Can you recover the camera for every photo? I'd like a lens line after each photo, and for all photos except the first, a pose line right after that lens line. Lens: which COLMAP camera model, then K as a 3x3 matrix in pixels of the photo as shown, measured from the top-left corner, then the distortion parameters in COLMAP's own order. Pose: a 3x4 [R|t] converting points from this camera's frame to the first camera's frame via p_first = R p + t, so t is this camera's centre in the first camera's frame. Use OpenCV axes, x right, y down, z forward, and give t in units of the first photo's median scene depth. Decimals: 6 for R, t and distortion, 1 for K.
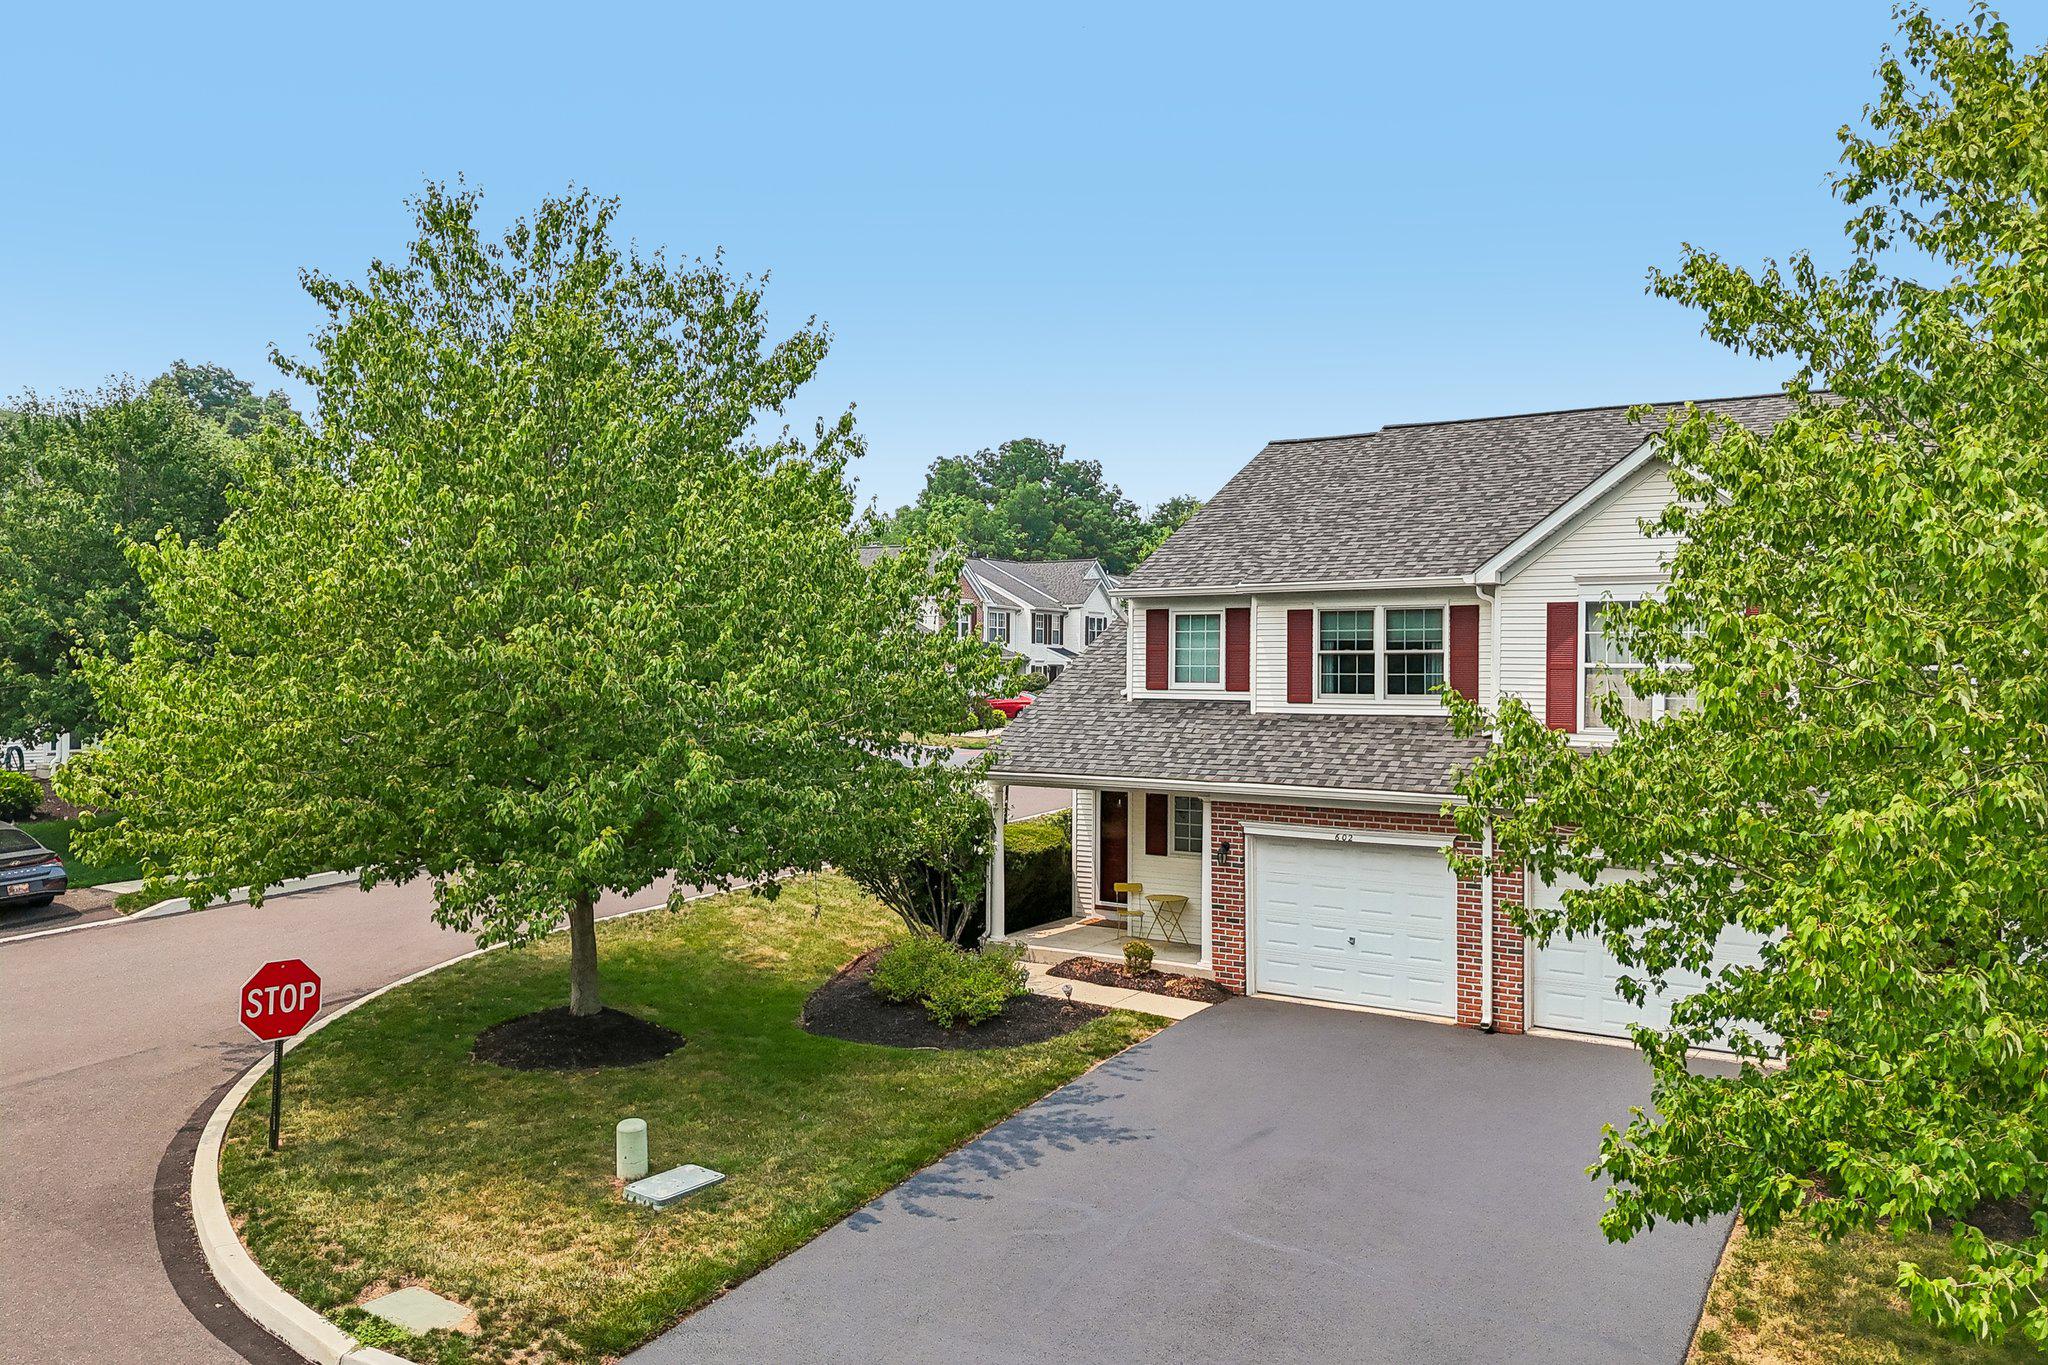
lens RADIAL K [[1469.9, 0, 1024.0], [0, 1469.9, 682.5], [0, 0, 1]] dist [0.045638, -0.047698]
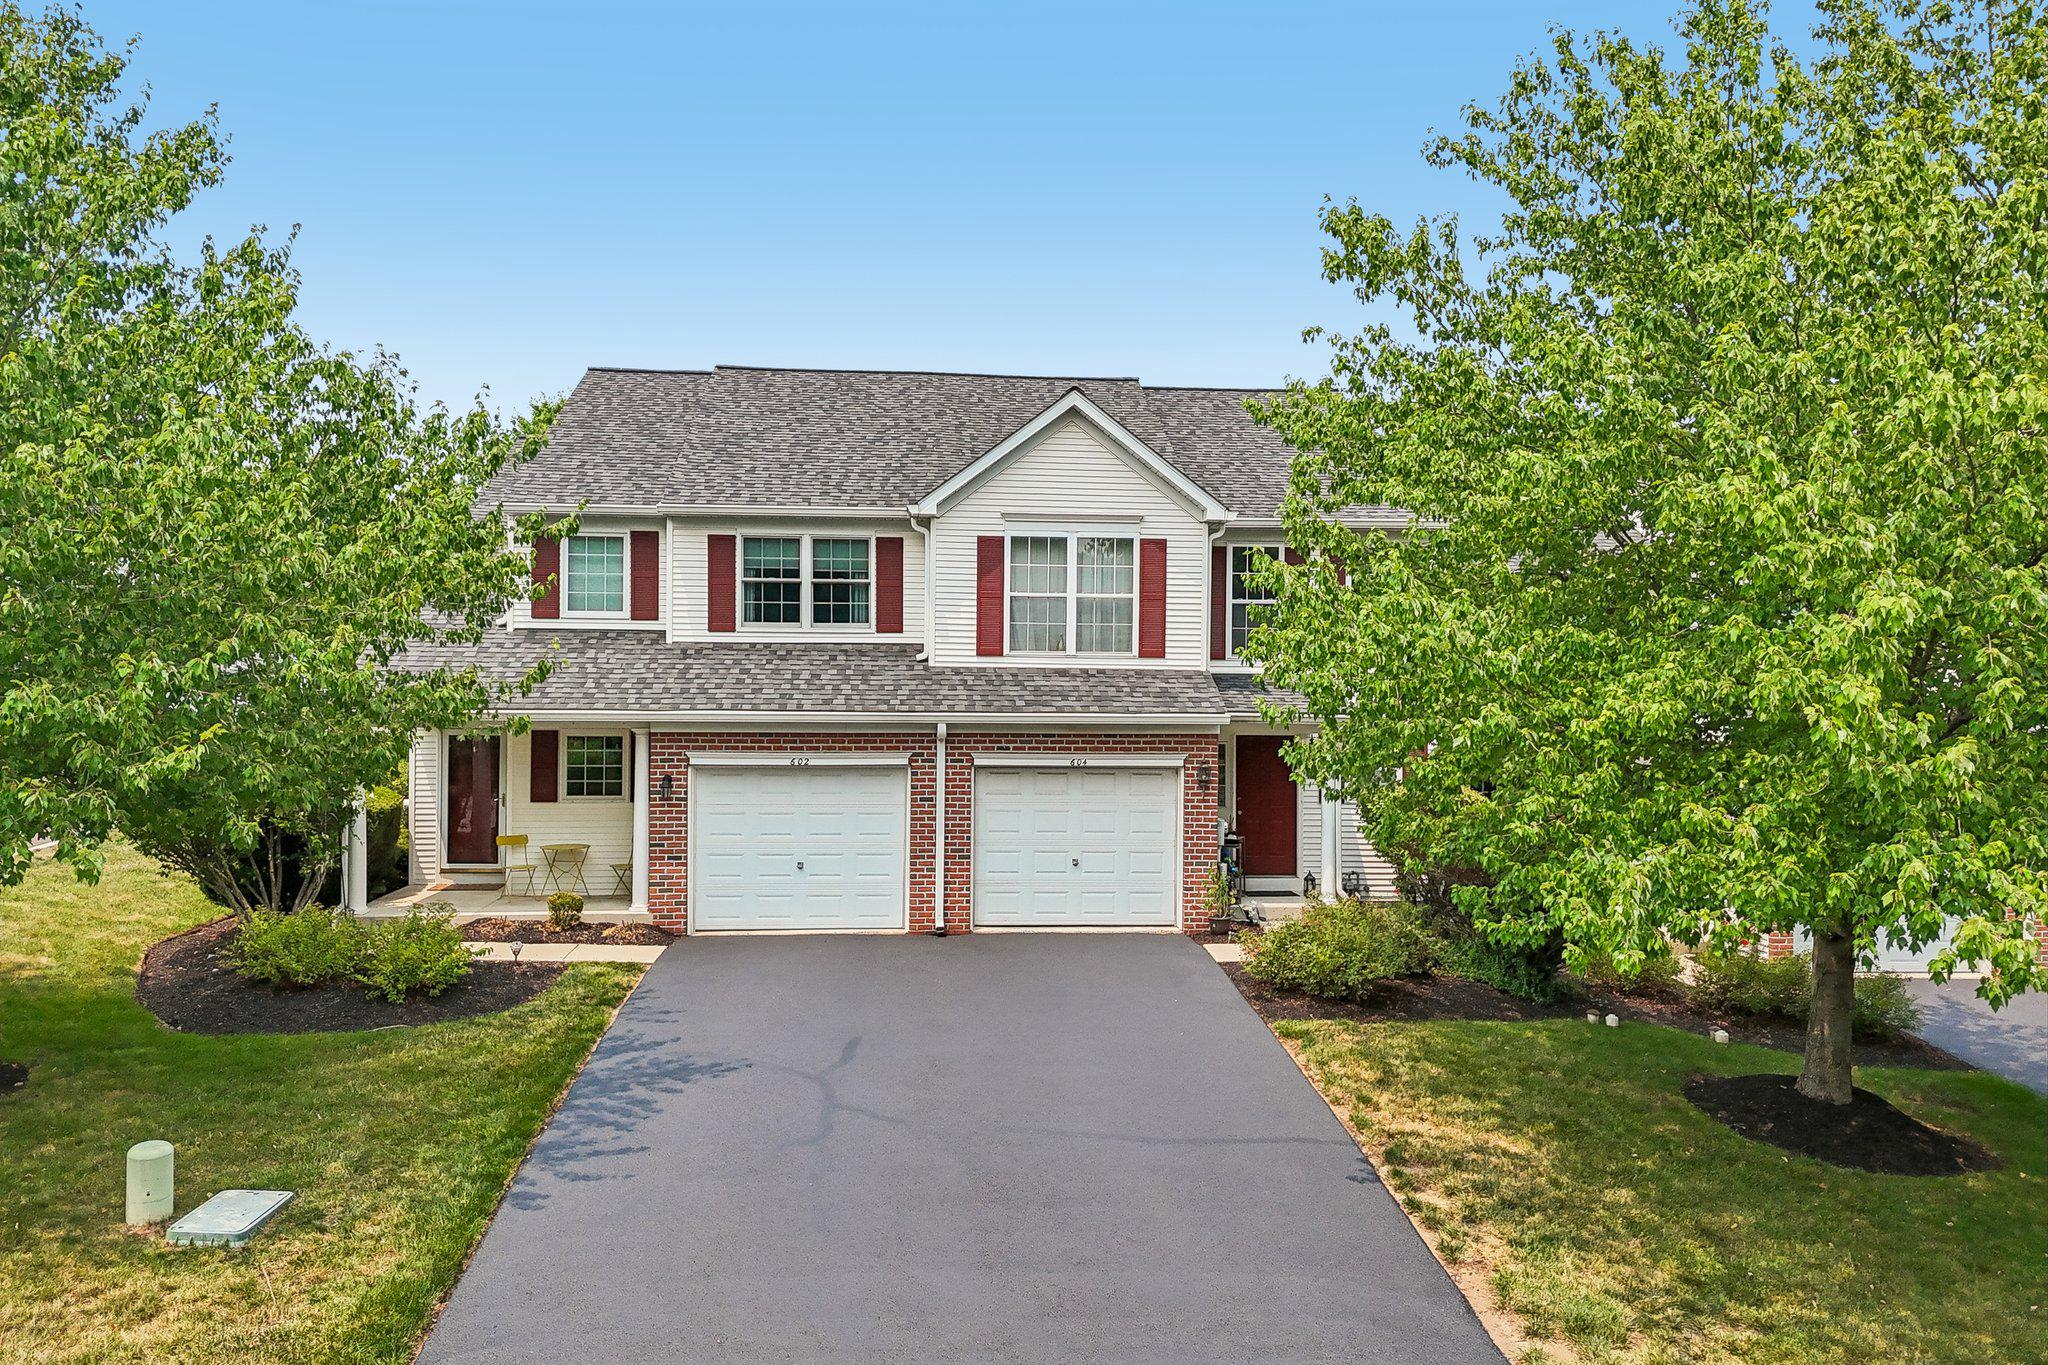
lens RADIAL K [[1469.9, 0, 1024.0], [0, 1469.9, 682.5], [0, 0, 1]] dist [0.045638, -0.047698]
pose [[0.803941, -0.001443, 0.594707, -0.241763], [-0.001194, 0.999991, 0.004040, 0.045783], [-0.594707, -0.003958, 0.803933, 0.109941]]
